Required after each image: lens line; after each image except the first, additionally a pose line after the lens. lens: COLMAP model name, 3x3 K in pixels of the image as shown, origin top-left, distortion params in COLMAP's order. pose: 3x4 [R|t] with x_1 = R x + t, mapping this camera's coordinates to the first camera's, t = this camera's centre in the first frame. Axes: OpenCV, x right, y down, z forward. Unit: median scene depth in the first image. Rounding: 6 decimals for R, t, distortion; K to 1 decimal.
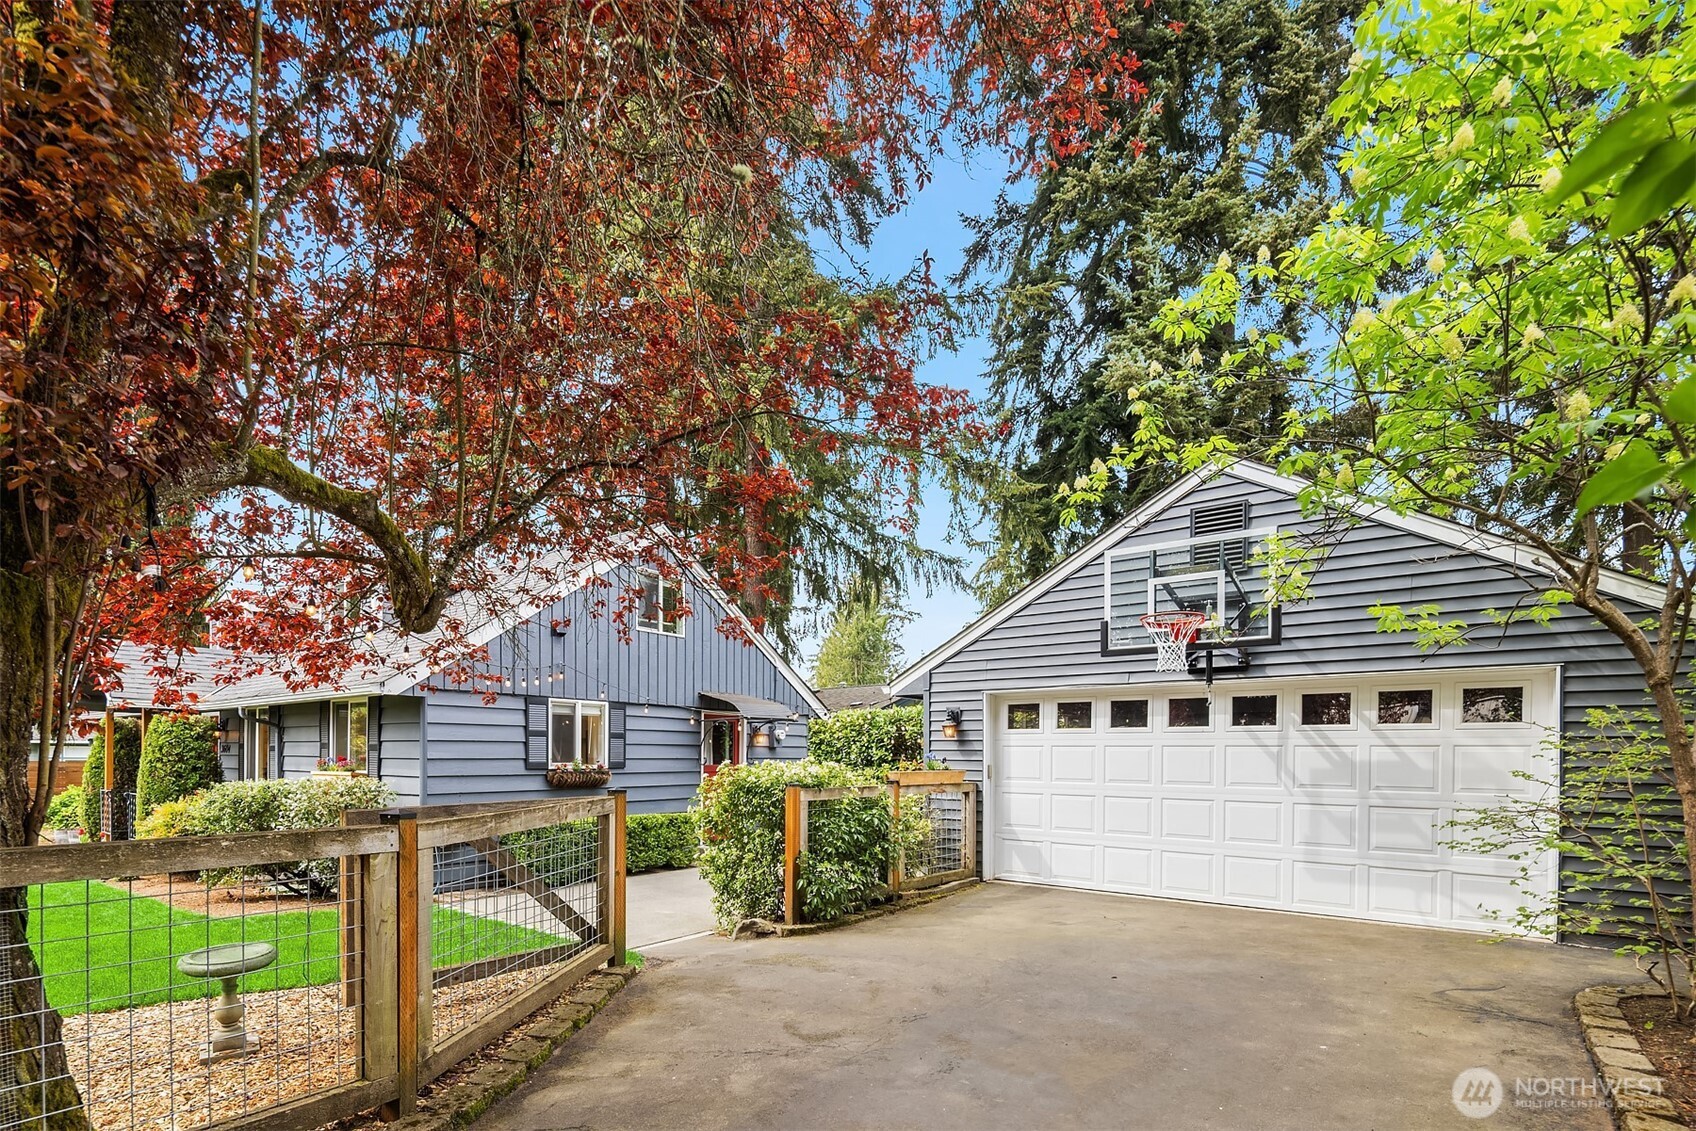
lens RADIAL K [[822.1, 0, 825.9], [0, 822.1, 766.2], [0, 0, 1]] dist [0.009013, -0.004540]
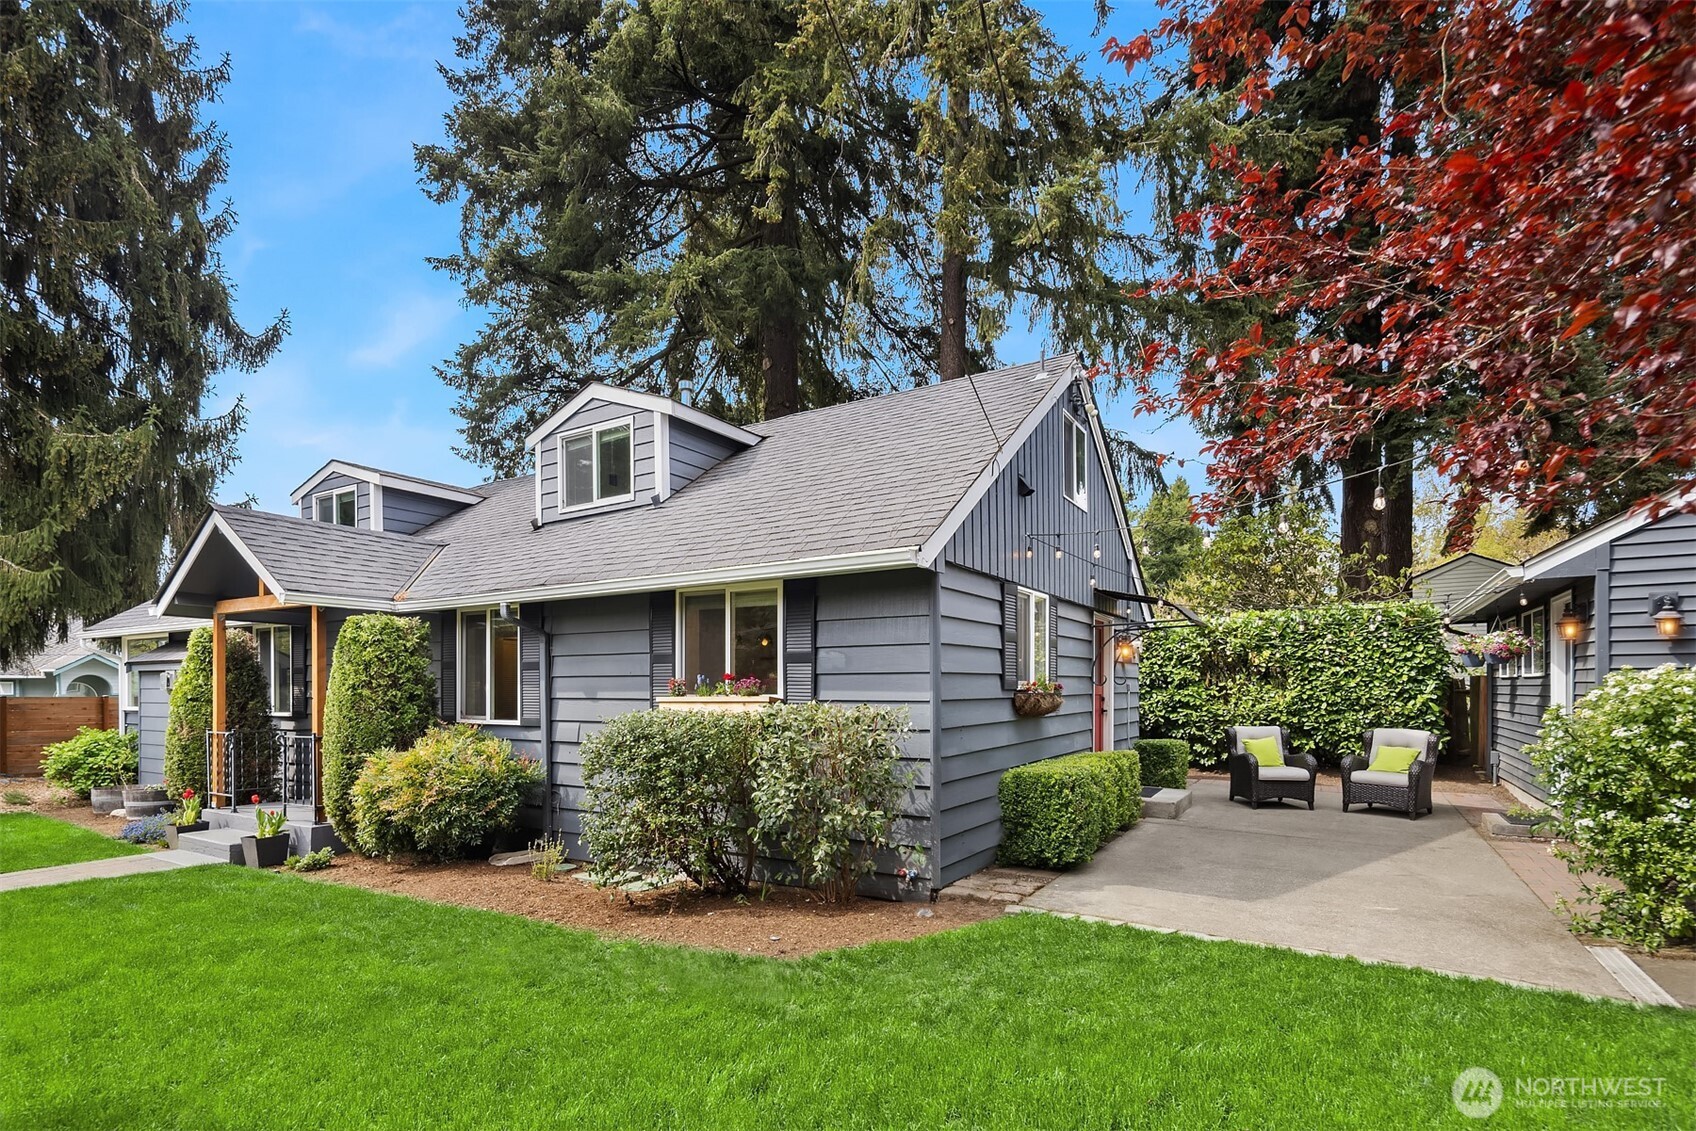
lens RADIAL K [[822.1, 0, 844.3], [0, 822.1, 690.8], [0, 0, 1]] dist [0.009013, -0.004540]
pose [[0.993075, -0.010914, 0.116972, -0.535958], [0.011896, 0.999900, -0.007702, 0.007730], [-0.116876, 0.009040, 0.993105, 0.321102]]
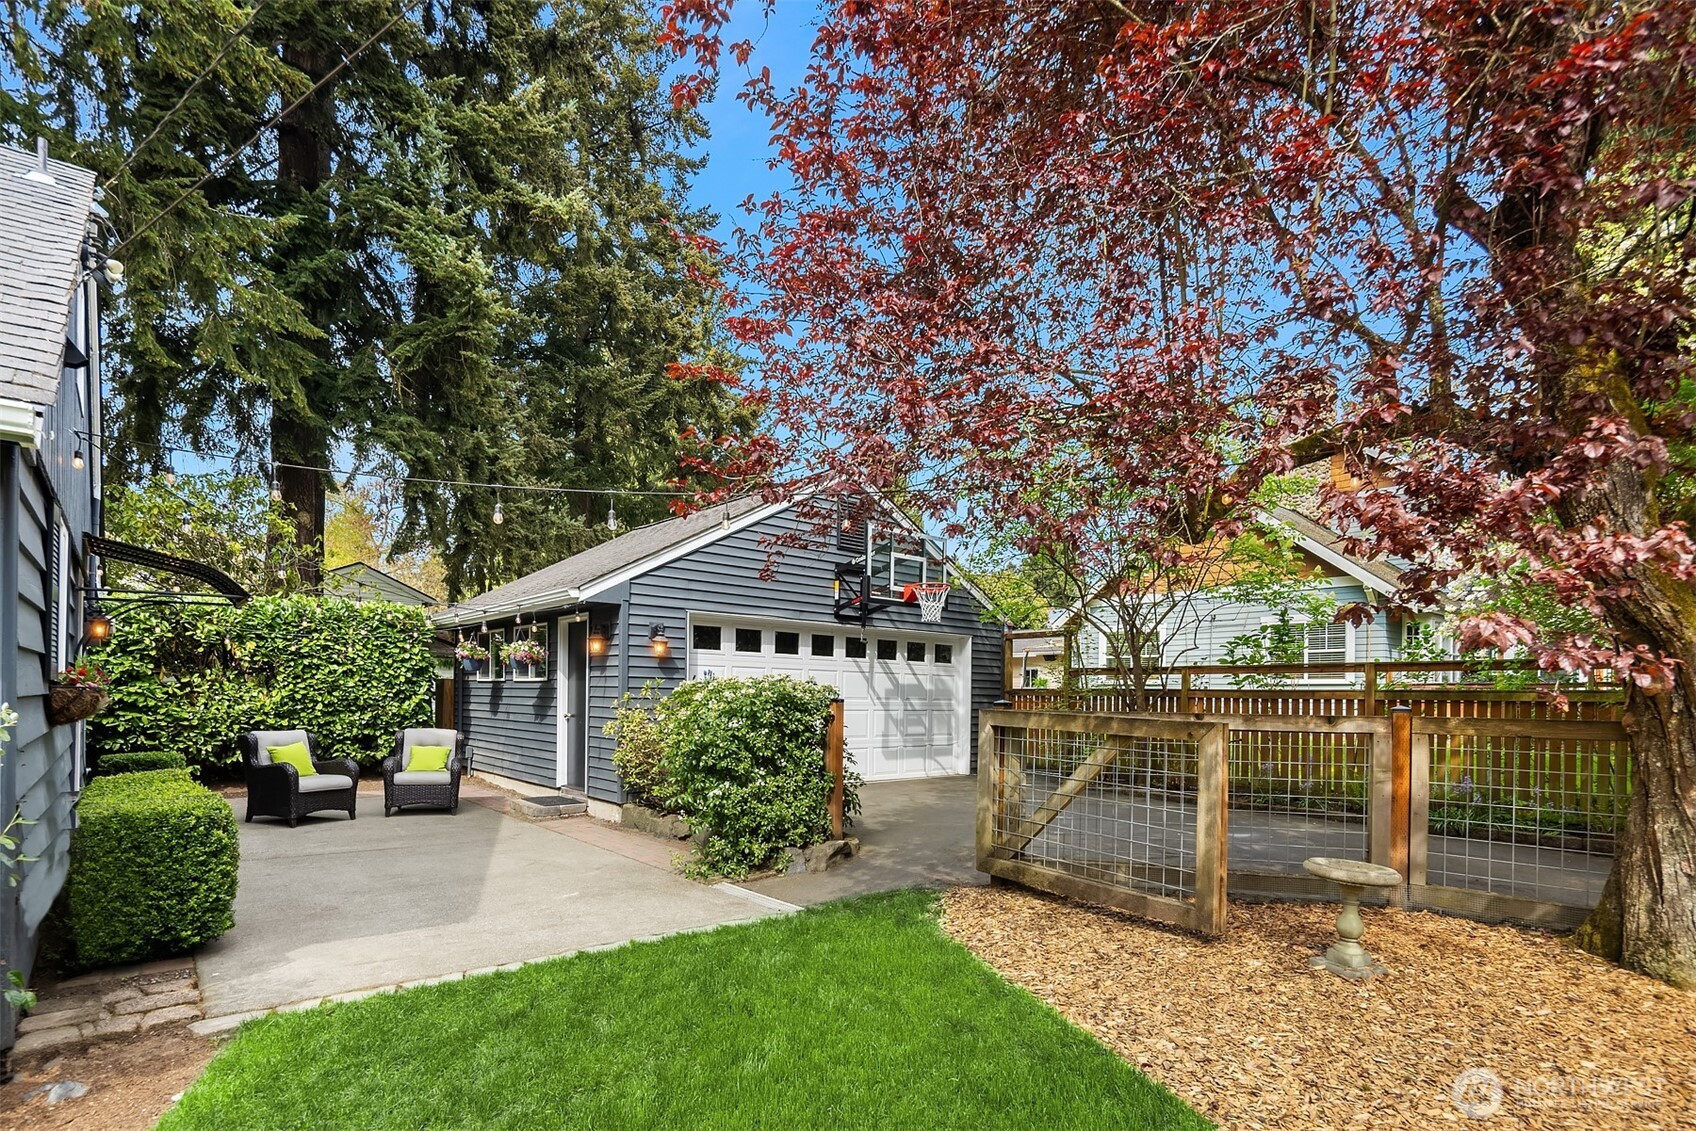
lens RADIAL K [[822.1, 0, 854.8], [0, 822.1, 702.3], [0, 0, 1]] dist [0.009013, -0.004540]
pose [[0.191588, -0.011283, 0.981411, -0.640037], [-0.002325, 0.999926, 0.011949, 0.008052], [-0.981473, -0.004572, 0.191548, 0.499929]]
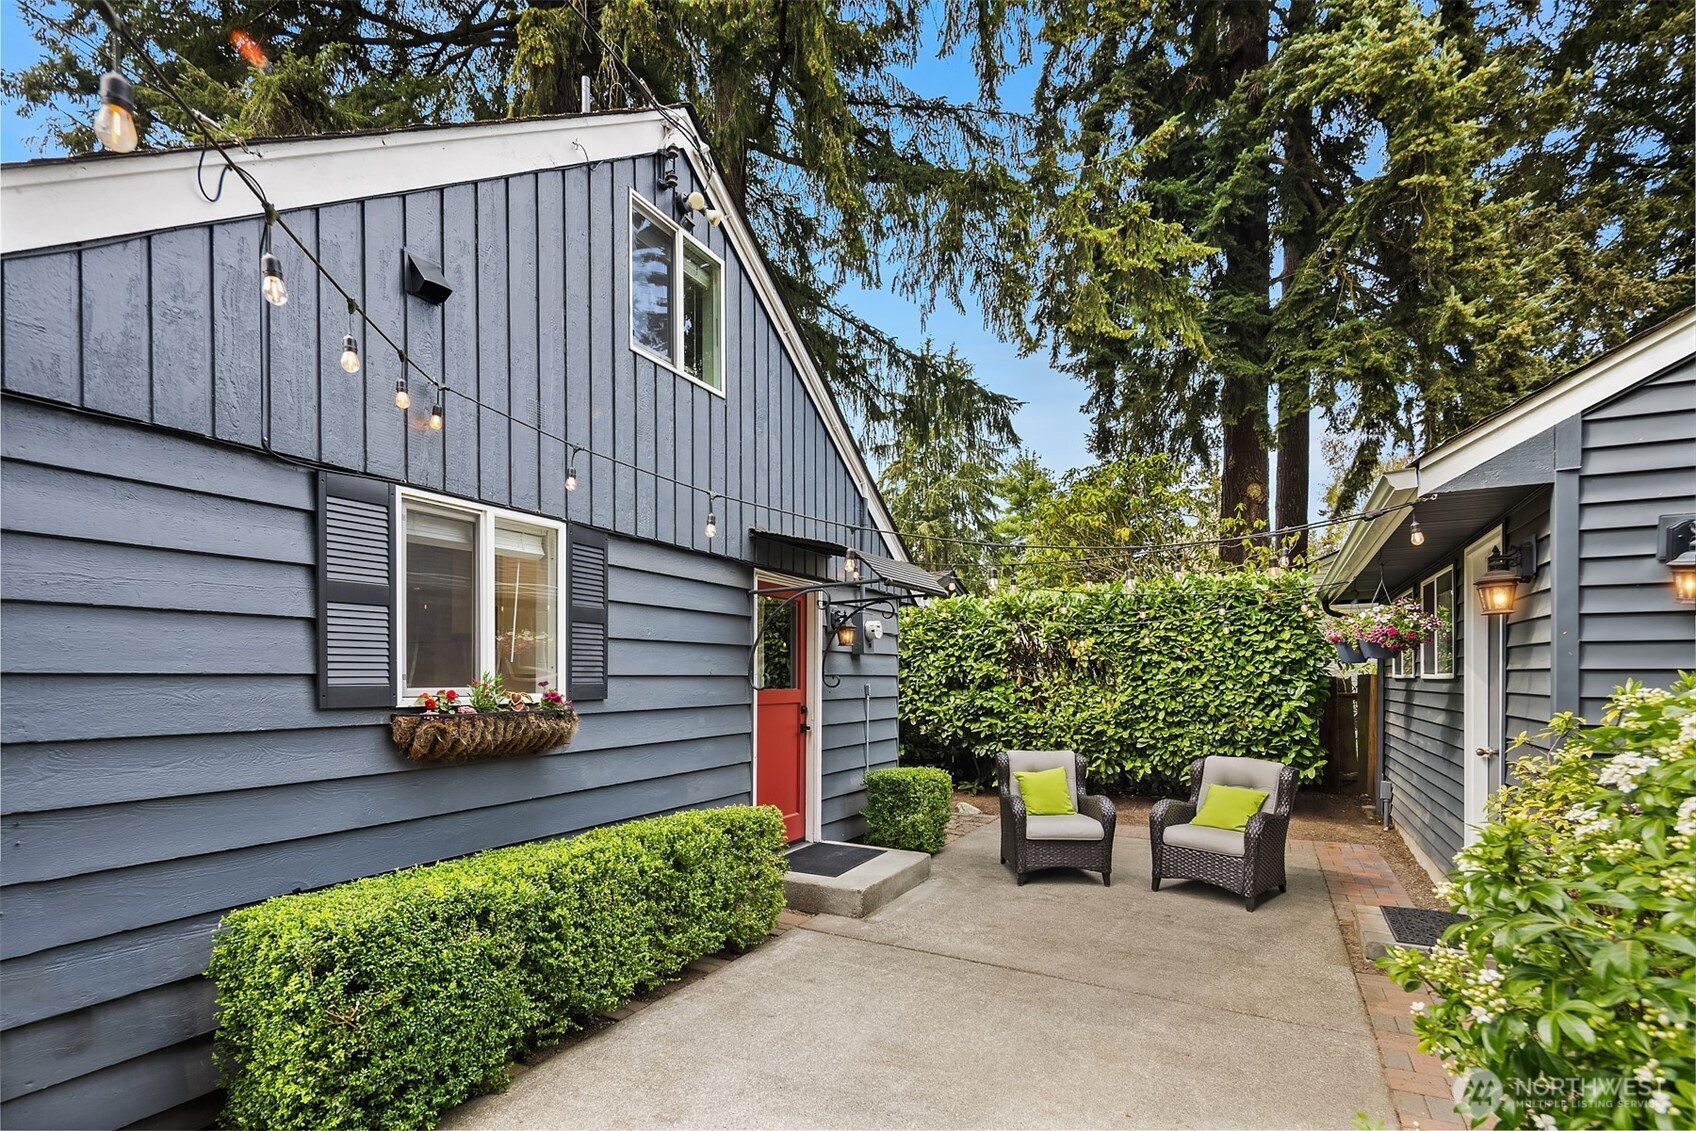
lens RADIAL K [[822.1, 0, 847.3], [0, 822.1, 684.8], [0, 0, 1]] dist [0.009013, -0.004540]
pose [[0.982055, -0.007552, 0.188443, -0.214747], [0.008183, 0.999963, -0.002570, -0.002879], [-0.188417, 0.004066, 0.982081, 0.622262]]
